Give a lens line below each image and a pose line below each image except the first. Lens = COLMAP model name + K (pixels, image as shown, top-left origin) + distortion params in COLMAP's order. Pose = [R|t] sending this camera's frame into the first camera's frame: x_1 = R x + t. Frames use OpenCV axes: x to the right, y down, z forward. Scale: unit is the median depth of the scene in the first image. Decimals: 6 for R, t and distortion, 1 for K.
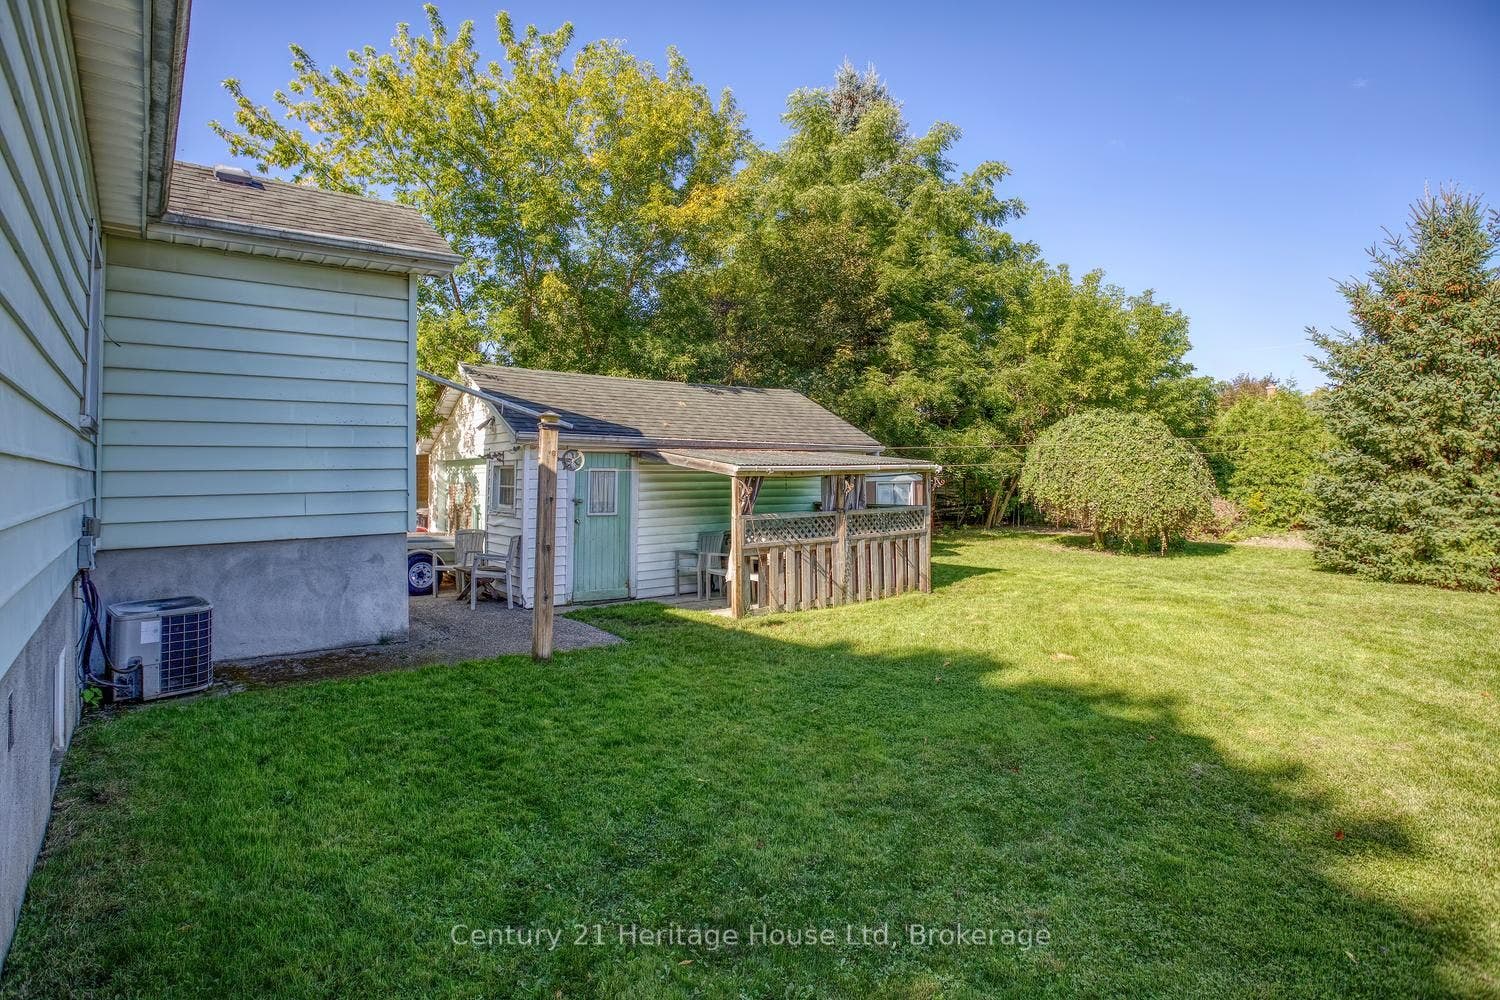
lens RADIAL K [[752.0, 0, 750.0], [0, 752.0, 500.0], [0, 0, 1]] dist [-0.002357, -0.000140]
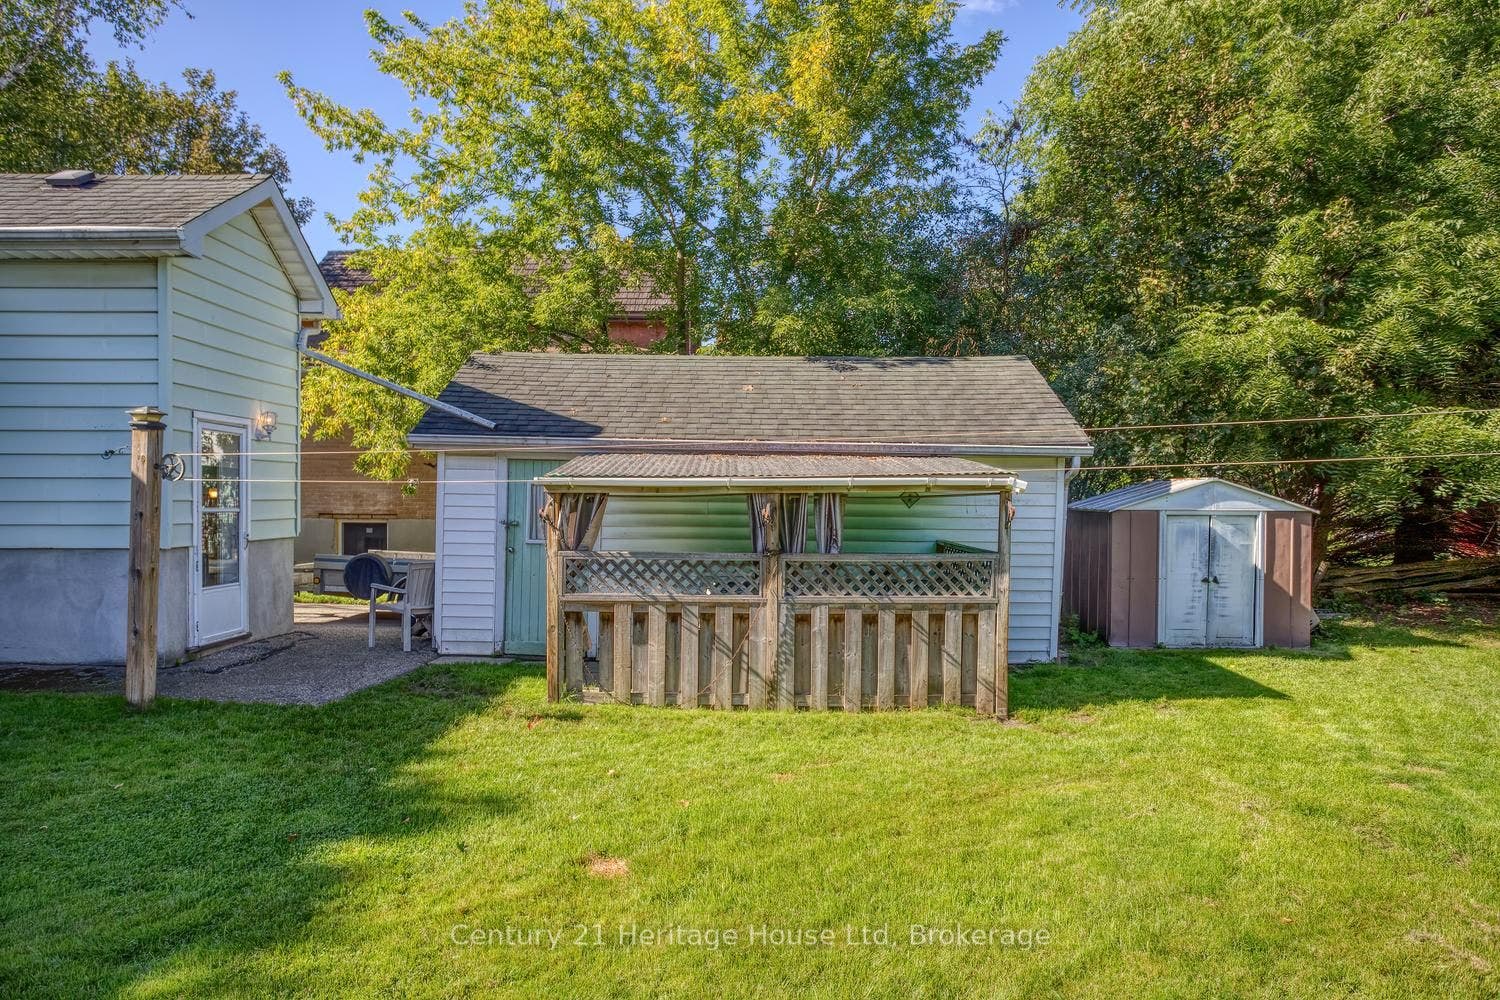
lens RADIAL K [[989.5, 0, 746.0], [0, 989.5, 567.9], [0, 0, 1]] dist [-0.003763, -0.000697]
pose [[0.781788, 0.062058, -0.620449, 0.558367], [-0.036465, 0.997882, 0.053863, -0.015597], [0.622477, -0.019485, 0.782395, 0.343391]]
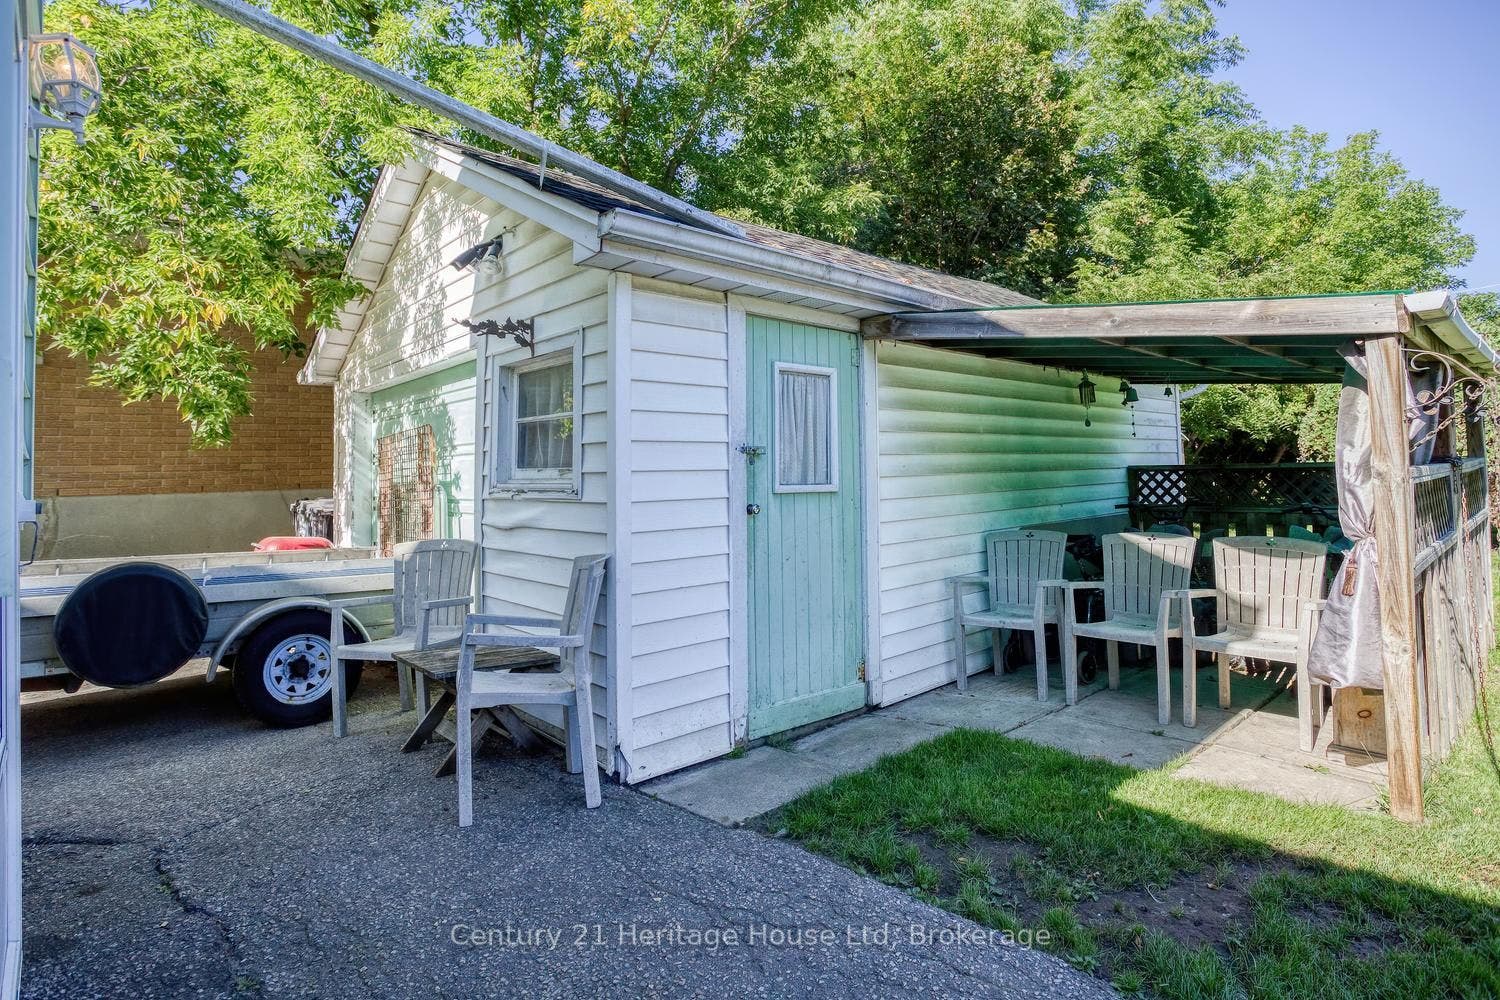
lens RADIAL K [[762.8, 0, 765.0], [0, 762.8, 474.5], [0, 0, 1]] dist [0.000985, 0.000155]
pose [[0.996824, -0.022620, 0.076357, -0.239804], [0.025352, 0.999066, -0.034997, 0.023878], [-0.075494, 0.036822, 0.996466, 0.615032]]
